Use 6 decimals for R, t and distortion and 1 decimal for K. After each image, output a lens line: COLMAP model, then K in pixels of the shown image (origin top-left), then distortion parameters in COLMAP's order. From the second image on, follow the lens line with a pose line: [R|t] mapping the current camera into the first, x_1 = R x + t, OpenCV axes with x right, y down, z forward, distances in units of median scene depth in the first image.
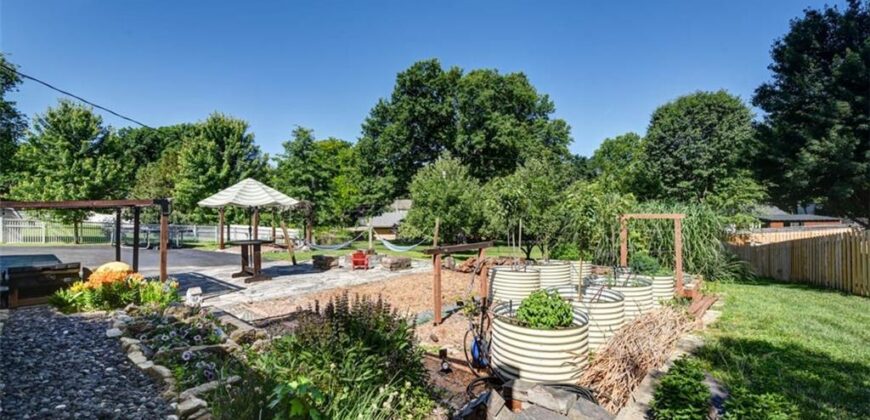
lens RADIAL K [[371.1, 0, 435.0], [0, 371.1, 210.0], [0, 0, 1]] dist [-0.000792, -0.000019]
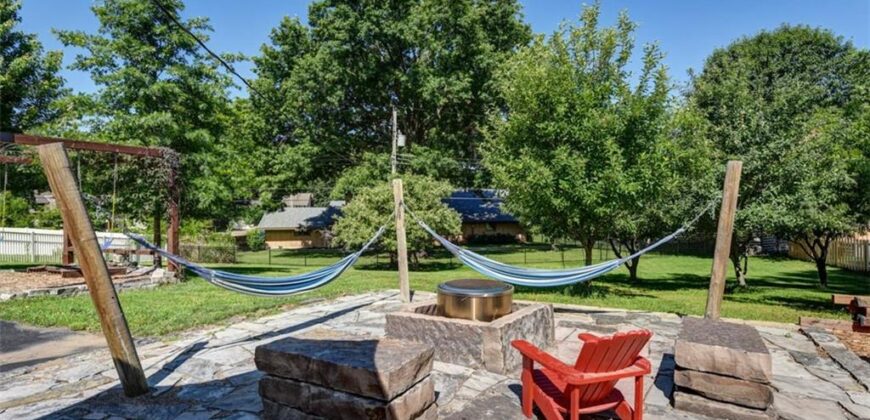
lens RADIAL K [[447.2, 0, 435.0], [0, 447.2, 210.0], [0, 0, 1]] dist [0.003310, -0.000011]
pose [[0.970877, -0.001276, 0.239575, -0.091305], [0.001916, 0.999995, -0.002437, 0.019021], [-0.239571, 0.002825, 0.970875, 0.239460]]
